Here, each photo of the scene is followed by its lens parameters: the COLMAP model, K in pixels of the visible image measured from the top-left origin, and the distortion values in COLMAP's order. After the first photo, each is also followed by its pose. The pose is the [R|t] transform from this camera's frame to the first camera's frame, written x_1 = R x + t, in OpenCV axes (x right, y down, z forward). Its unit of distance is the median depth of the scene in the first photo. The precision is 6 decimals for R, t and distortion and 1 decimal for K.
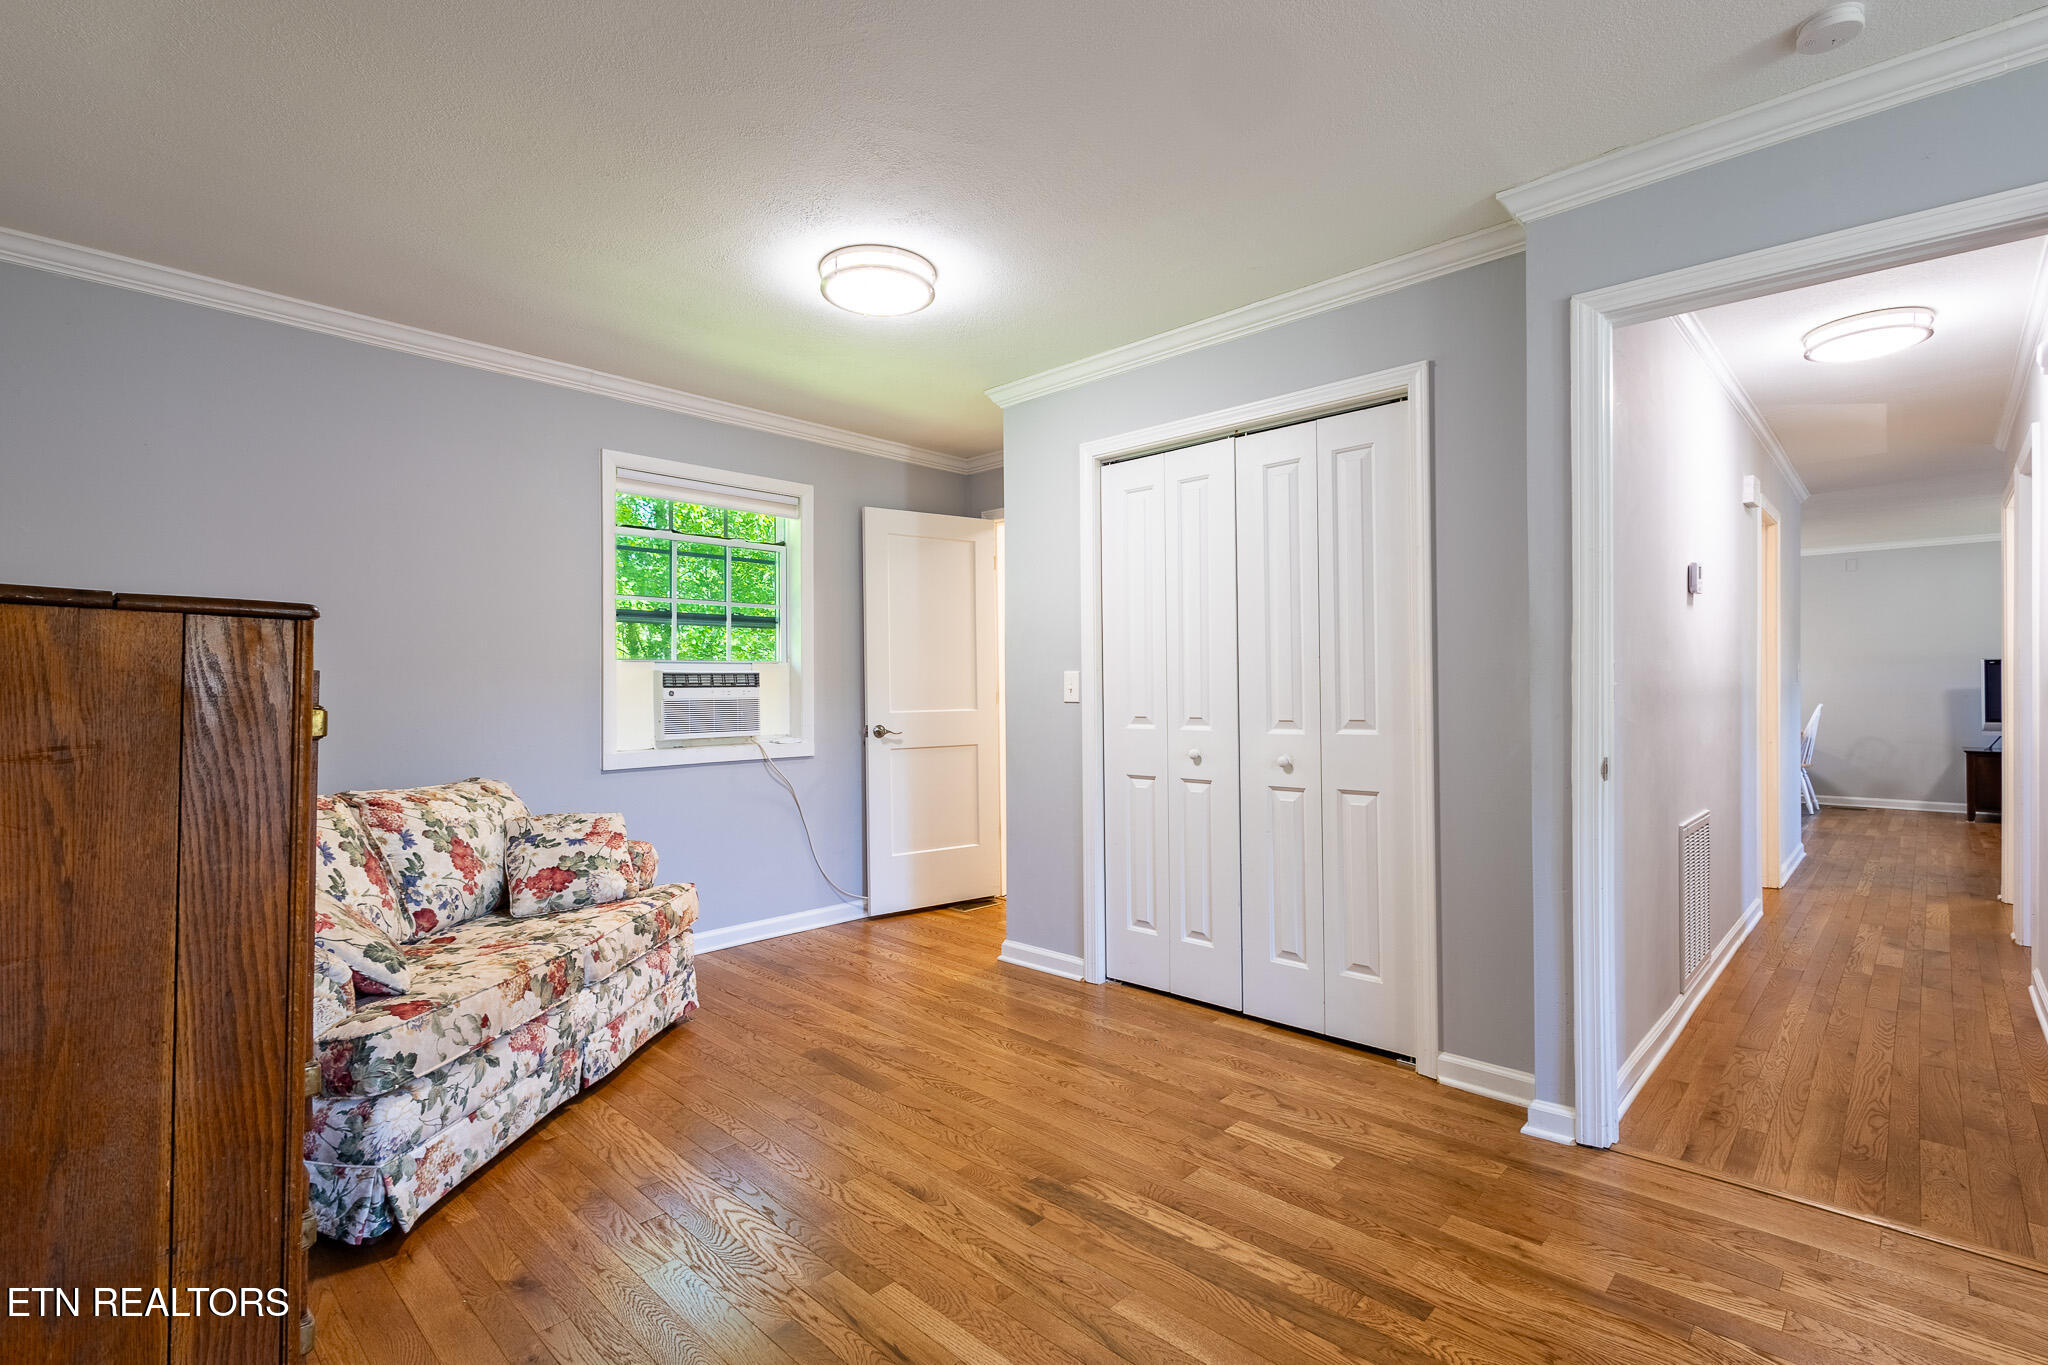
lens RADIAL K [[936.5, 0, 1023.3], [0, 936.5, 684.8], [0, 0, 1]] dist [0.010262, -0.003974]
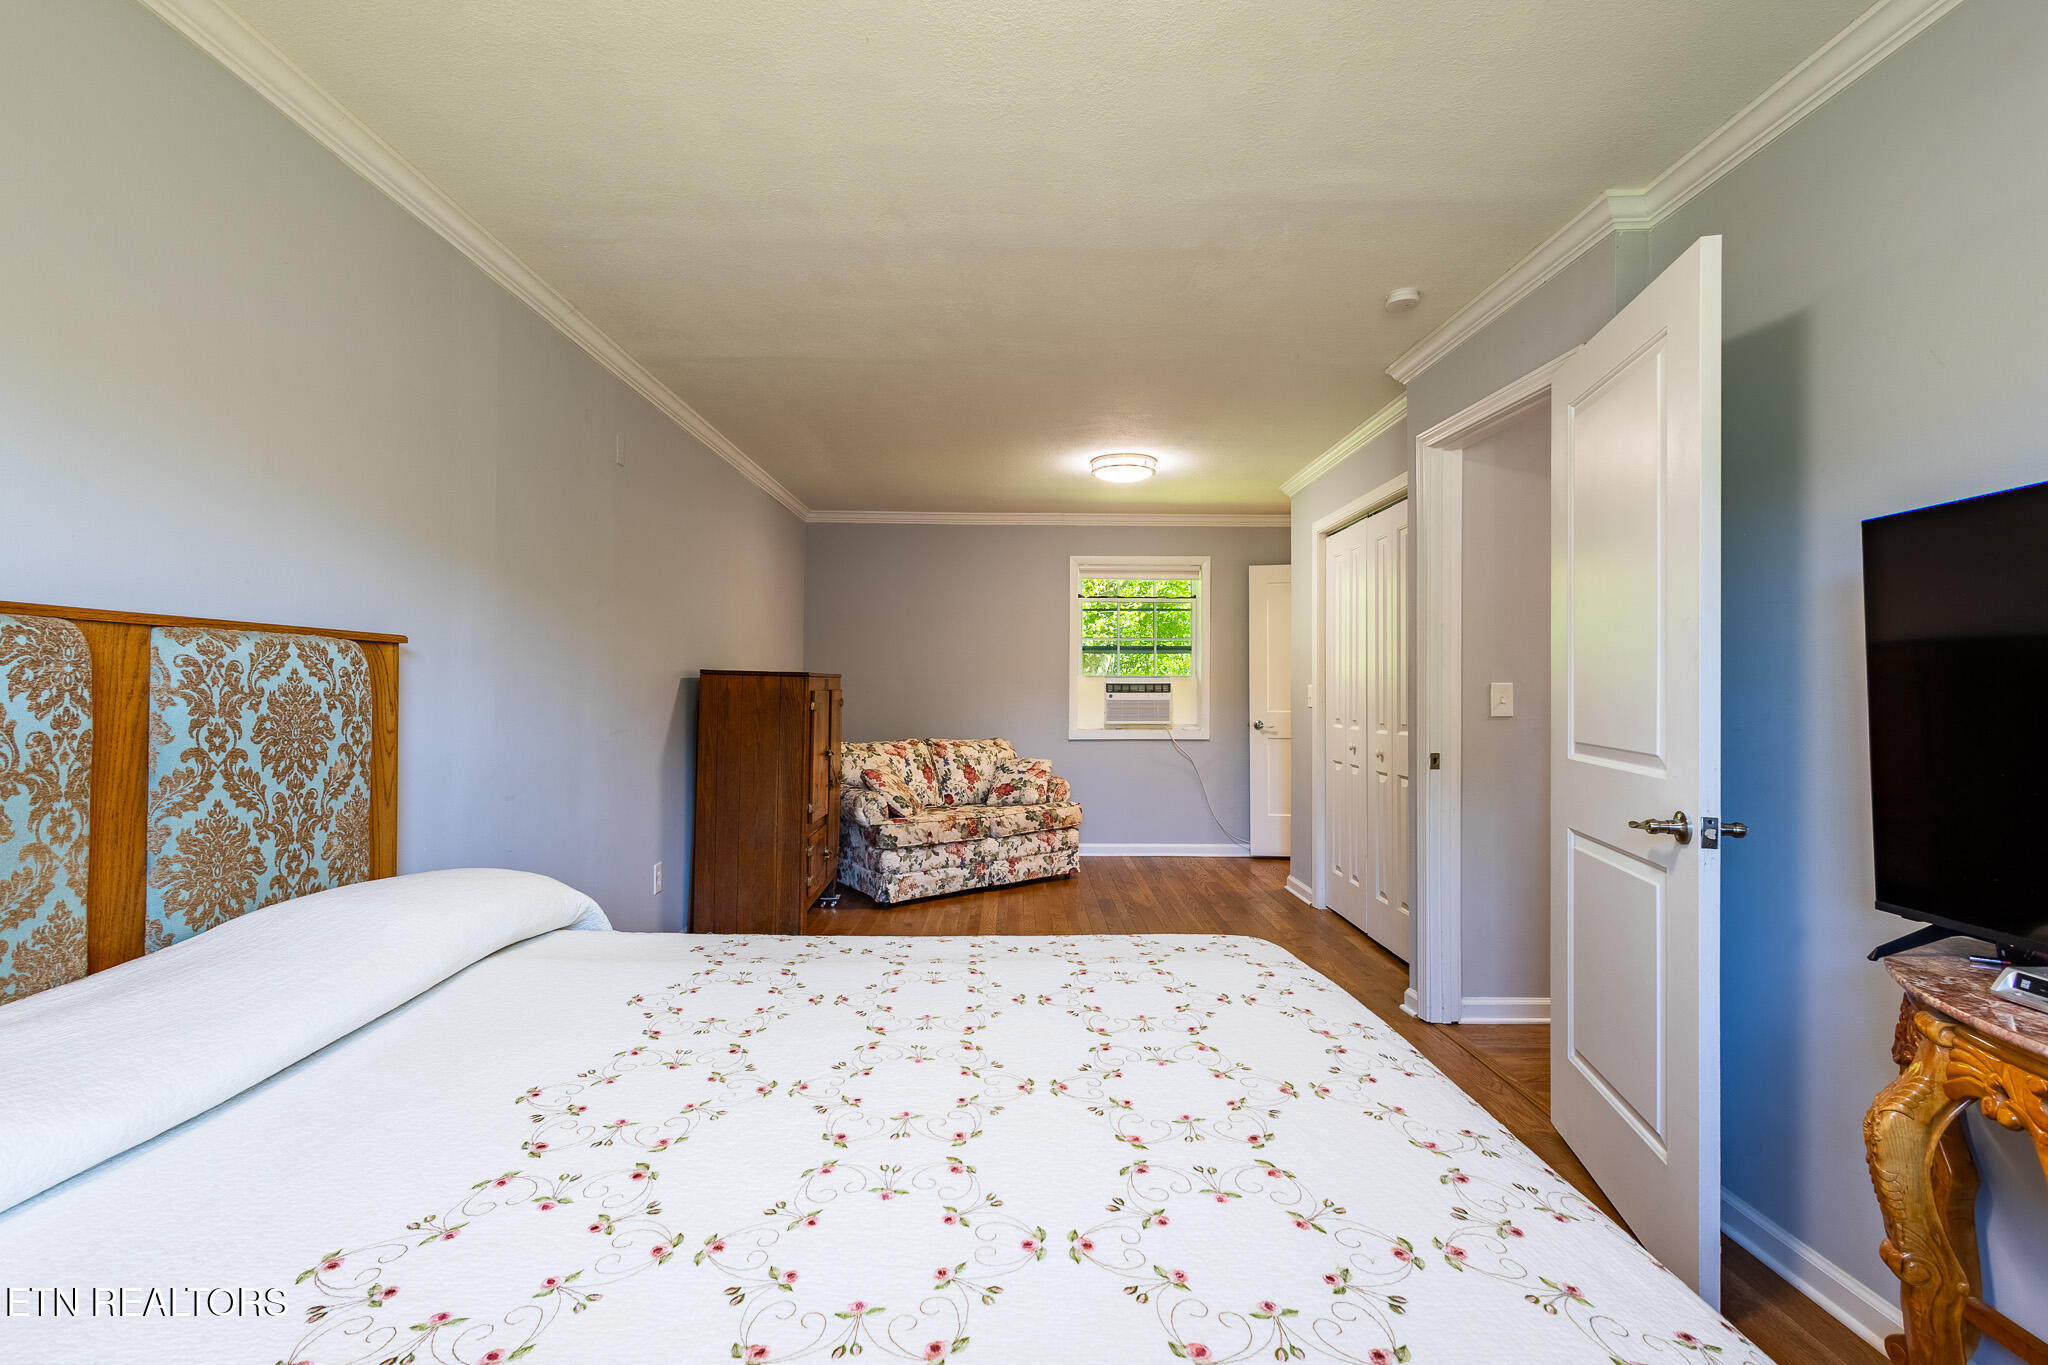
lens RADIAL K [[936.5, 0, 1023.3], [0, 936.5, 684.8], [0, 0, 1]] dist [0.010262, -0.003974]
pose [[0.694154, 0.006499, -0.719797, 0.967530], [-0.005736, 0.999977, 0.003496, -0.021156], [0.719803, 0.001702, 0.694176, -0.353837]]
